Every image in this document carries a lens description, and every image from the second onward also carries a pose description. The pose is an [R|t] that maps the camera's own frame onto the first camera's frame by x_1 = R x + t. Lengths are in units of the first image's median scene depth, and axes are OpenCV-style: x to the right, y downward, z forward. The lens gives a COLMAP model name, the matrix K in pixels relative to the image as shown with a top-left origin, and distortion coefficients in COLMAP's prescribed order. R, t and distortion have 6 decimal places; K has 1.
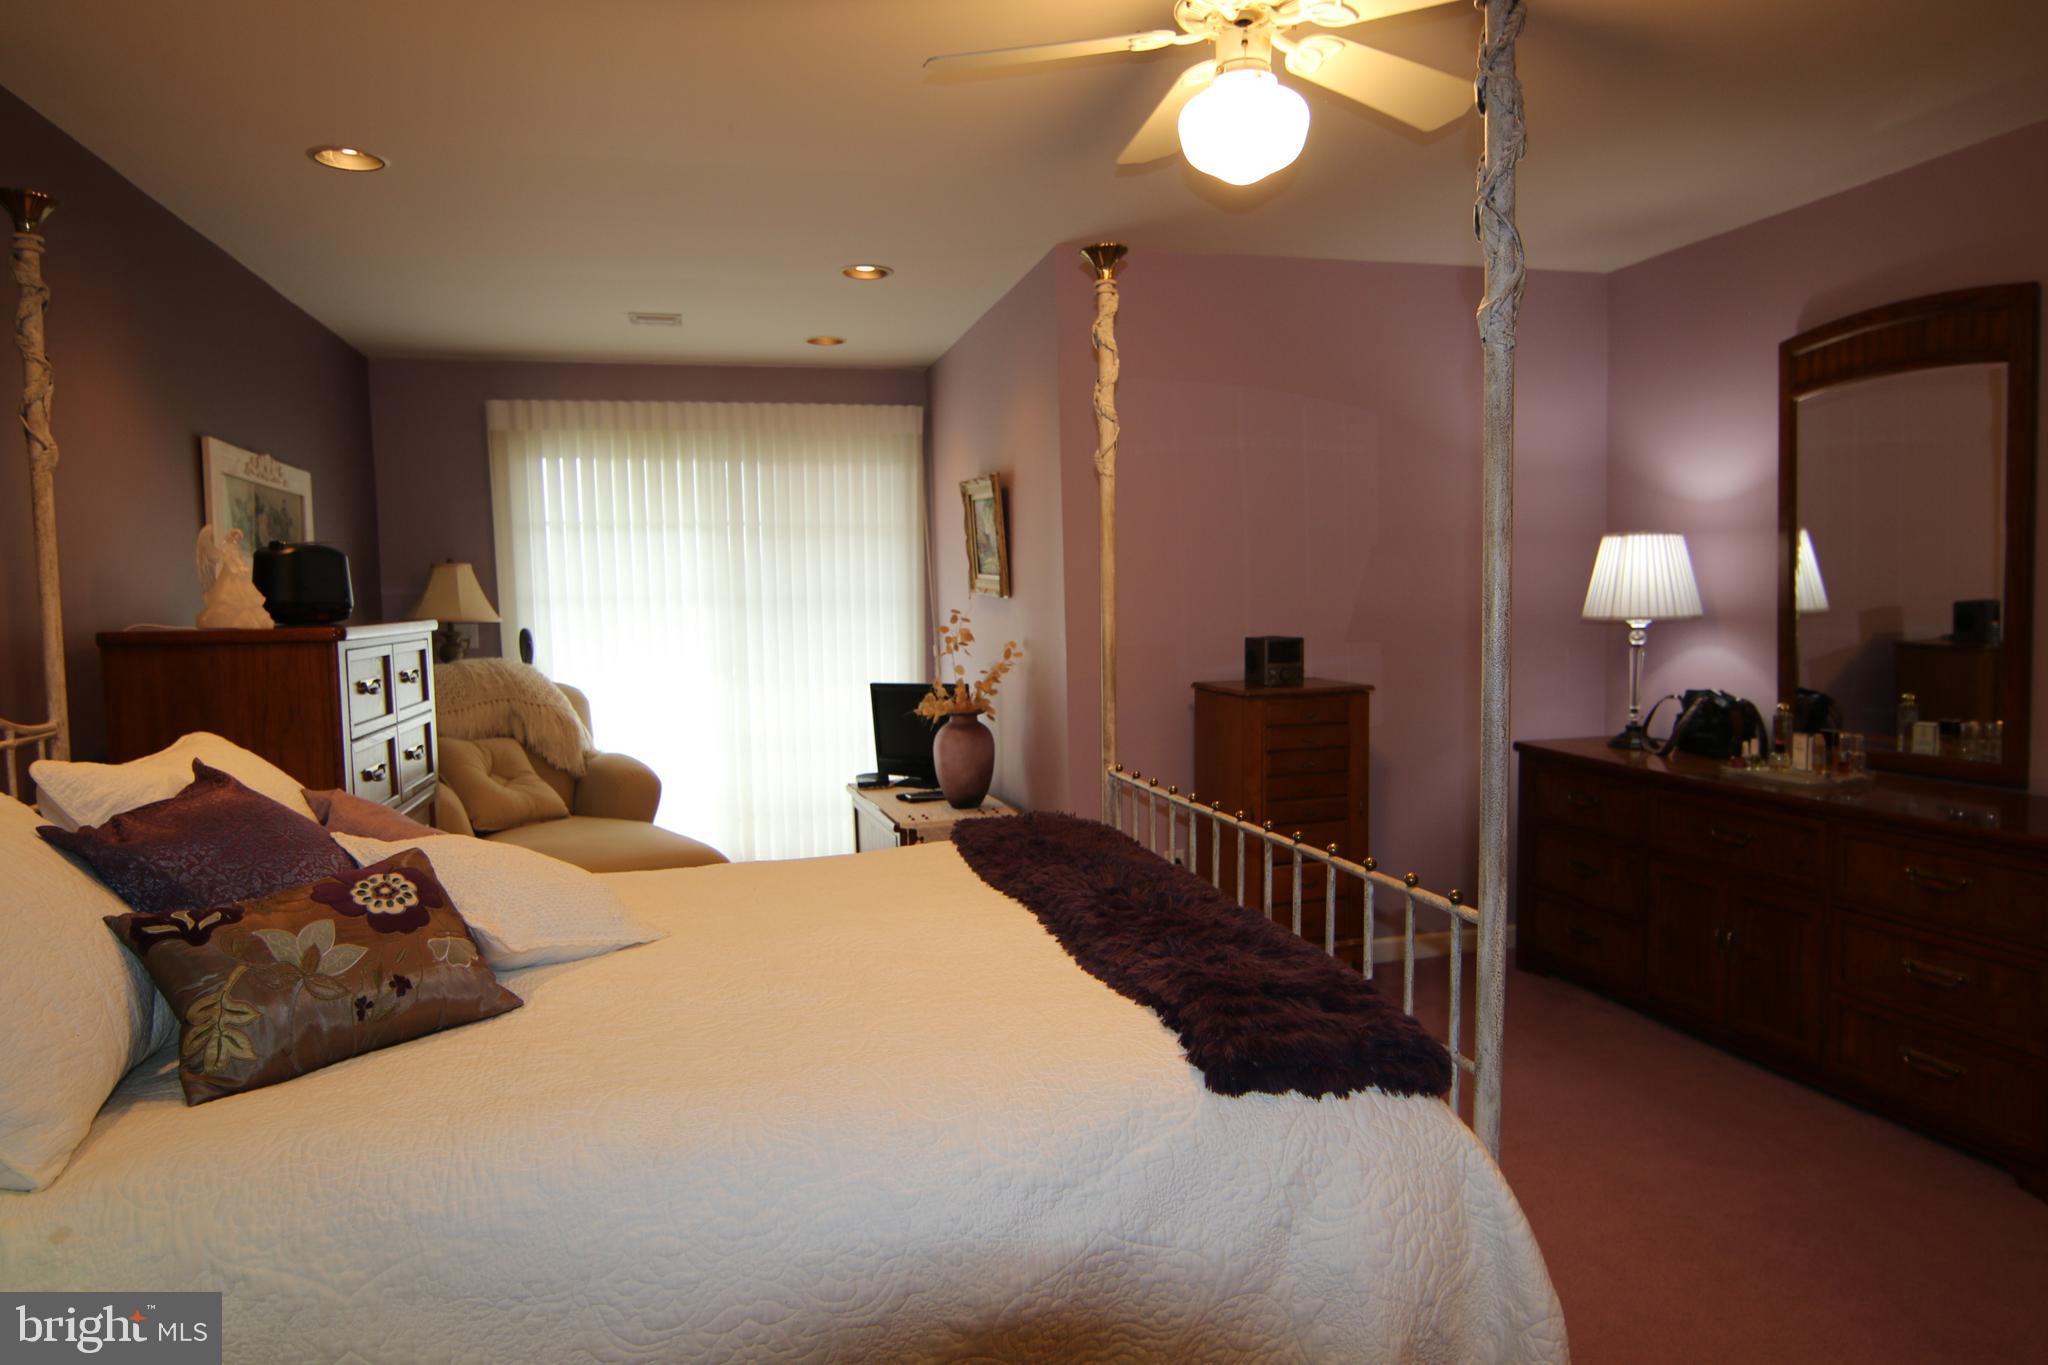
lens RADIAL K [[1294.3, 0, 1036.1], [0, 1294.3, 682.1], [0, 0, 1]] dist [-0.022671, 0.010440]
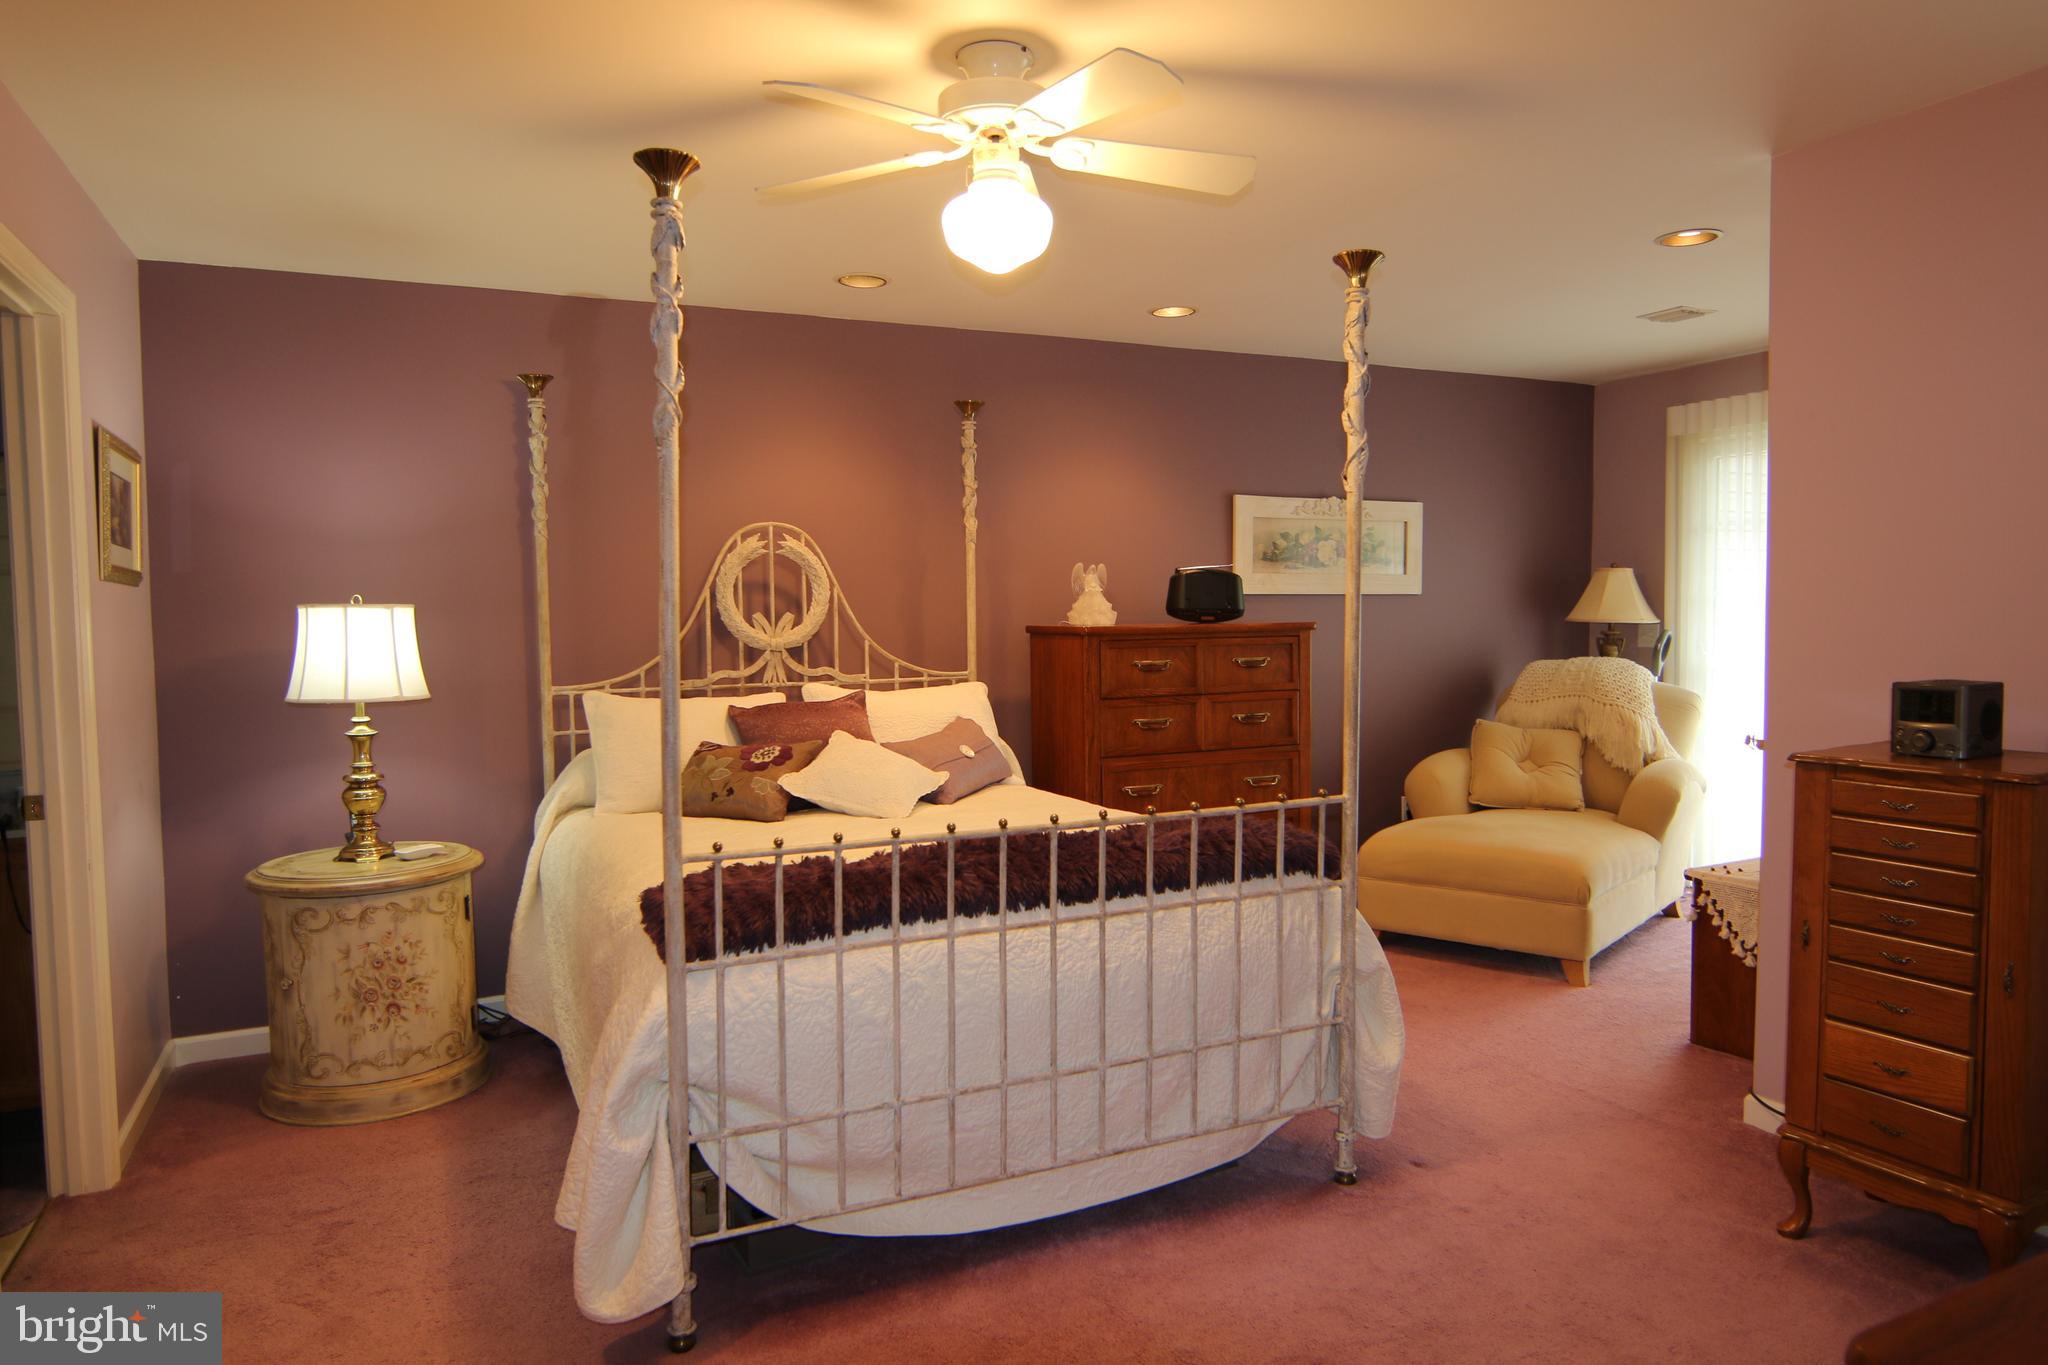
lens RADIAL K [[1294.3, 0, 1040.0], [0, 1294.3, 684.3], [0, 0, 1]] dist [-0.022671, 0.010440]
pose [[0.204092, 0.074646, -0.976102, 0.654149], [-0.061867, 0.996079, 0.063238, -0.043490], [0.976995, 0.047482, 0.207910, 0.399388]]
